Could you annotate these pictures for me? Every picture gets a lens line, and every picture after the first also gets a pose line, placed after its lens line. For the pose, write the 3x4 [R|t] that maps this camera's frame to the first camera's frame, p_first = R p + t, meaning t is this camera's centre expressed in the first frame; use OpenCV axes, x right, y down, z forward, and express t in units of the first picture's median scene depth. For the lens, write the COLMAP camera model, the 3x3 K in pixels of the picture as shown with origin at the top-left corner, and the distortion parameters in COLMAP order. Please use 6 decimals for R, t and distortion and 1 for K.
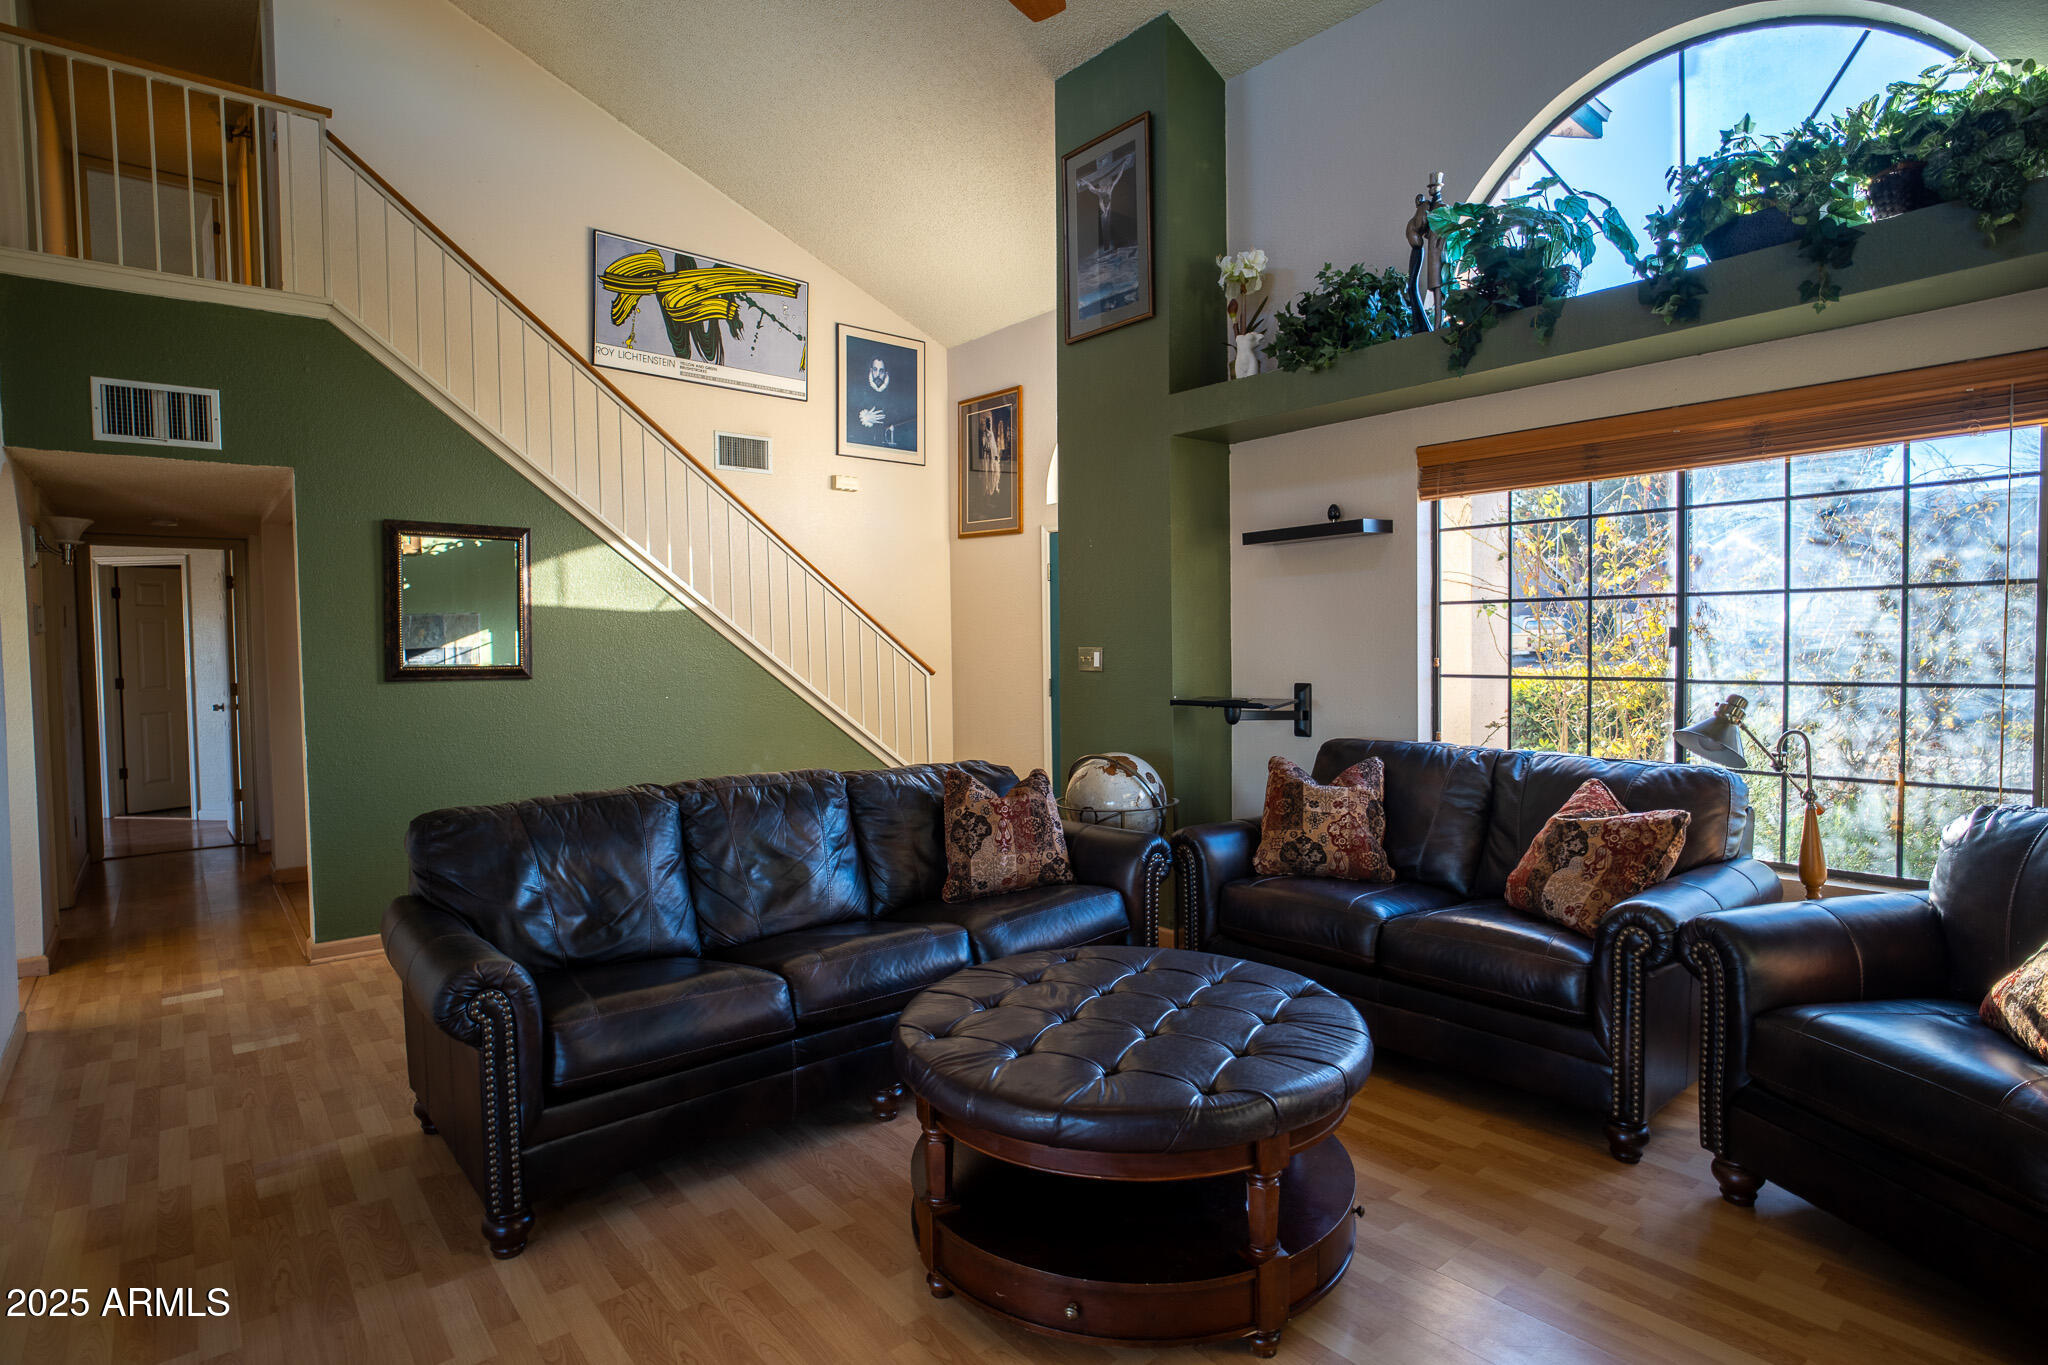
lens RADIAL K [[1066.3, 0, 1017.6], [0, 1066.3, 678.2], [0, 0, 1]] dist [0.000572, 0.001645]
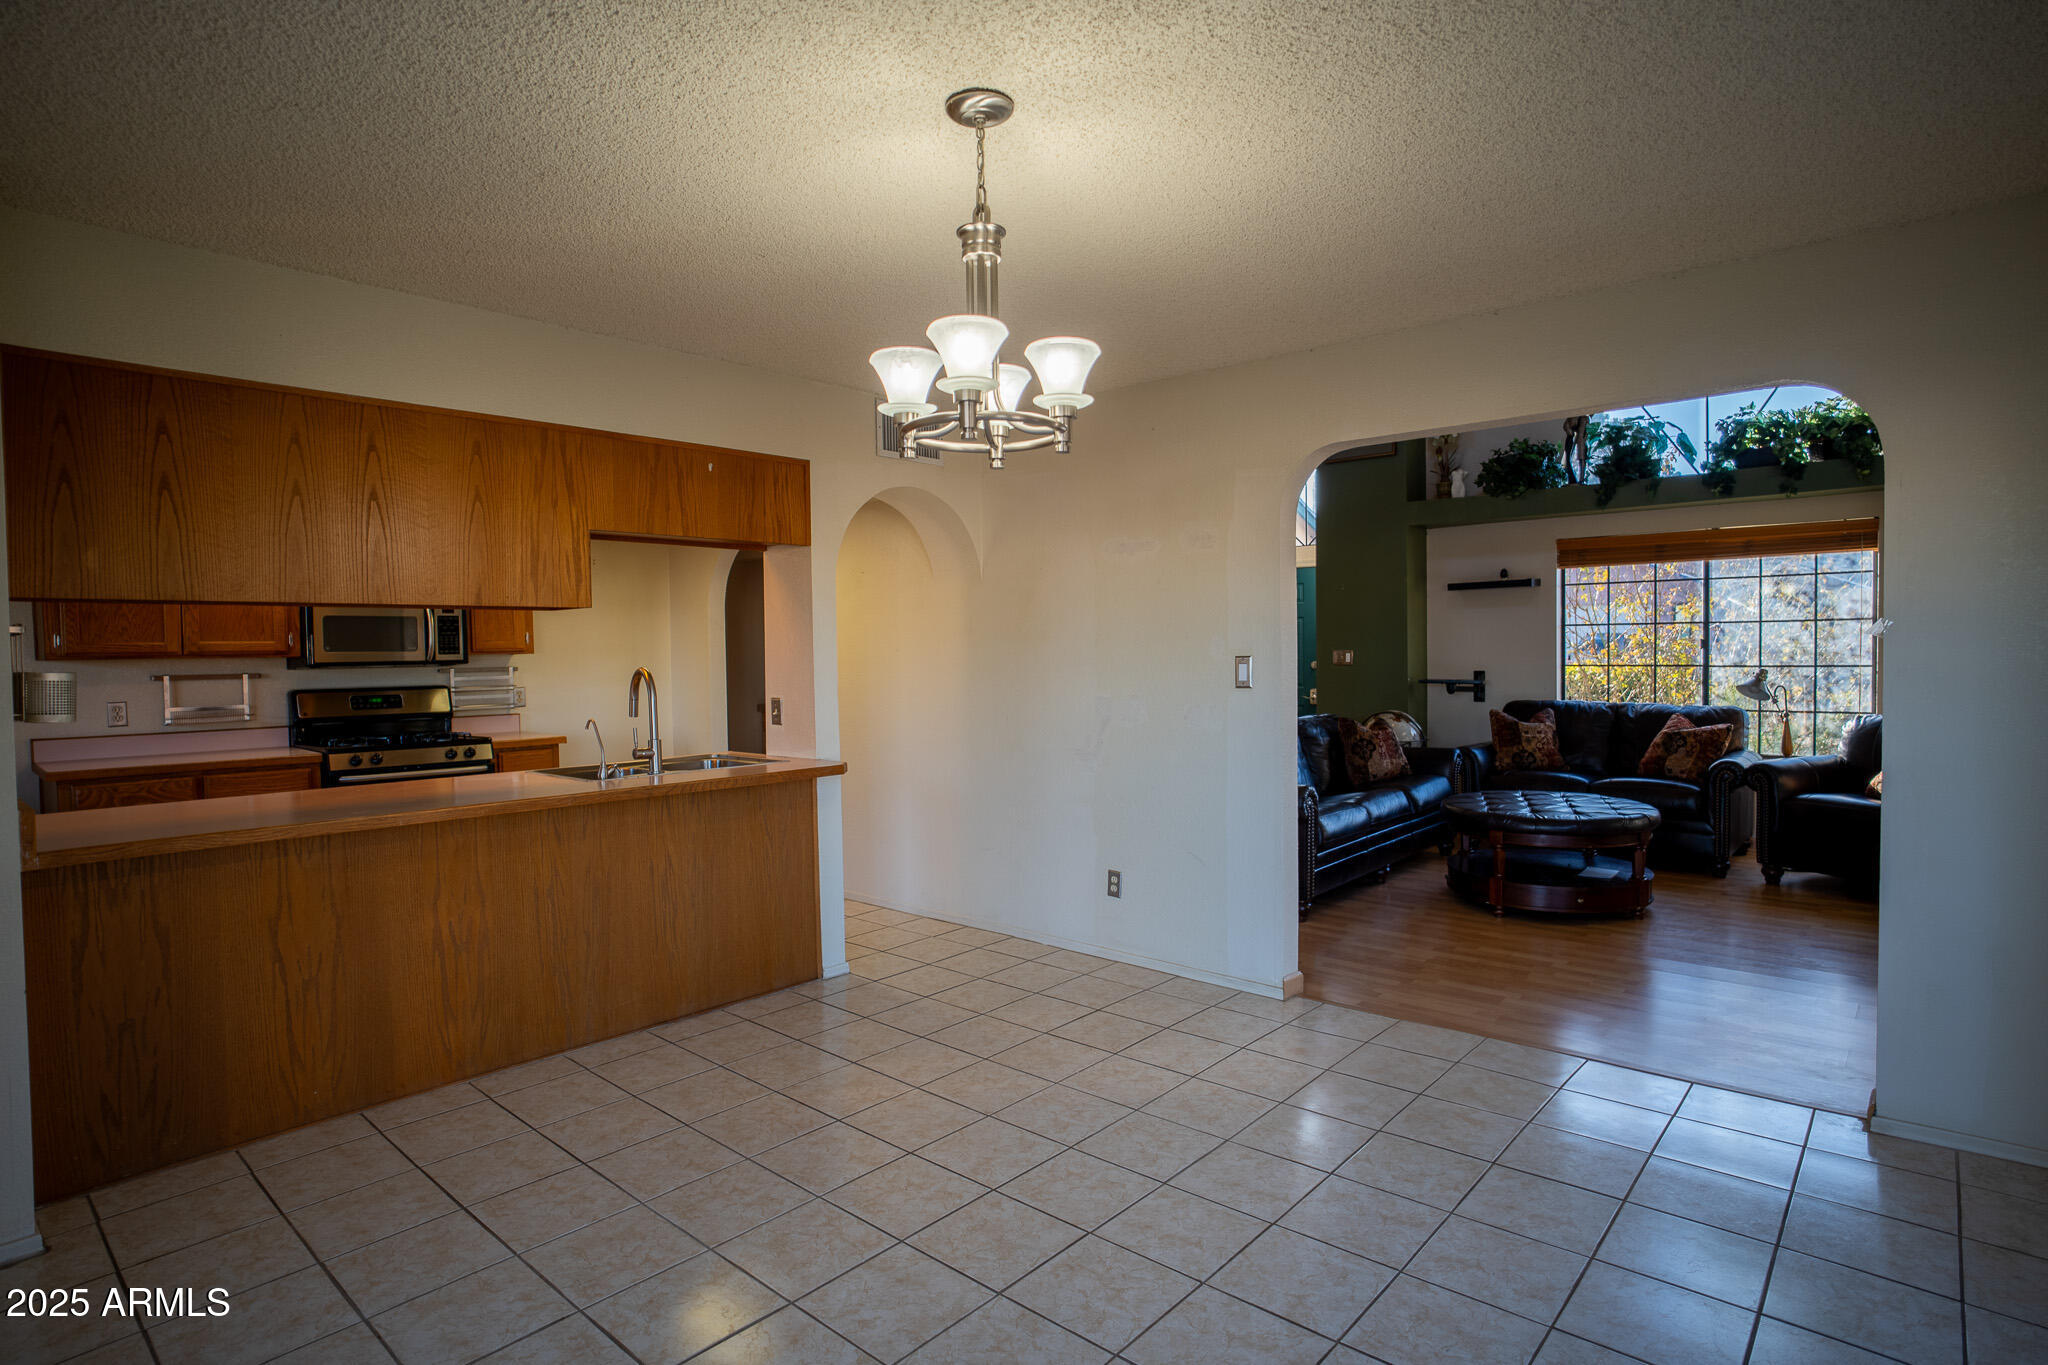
lens RADIAL K [[1066.3, 0, 1030.6], [0, 1066.3, 682.4], [0, 0, 1]] dist [0.000572, 0.001645]
pose [[0.986087, -0.004443, 0.166168, -1.018034], [0.005508, 0.999967, -0.005952, 0.041082], [-0.166137, 0.006785, 0.986079, -0.805352]]
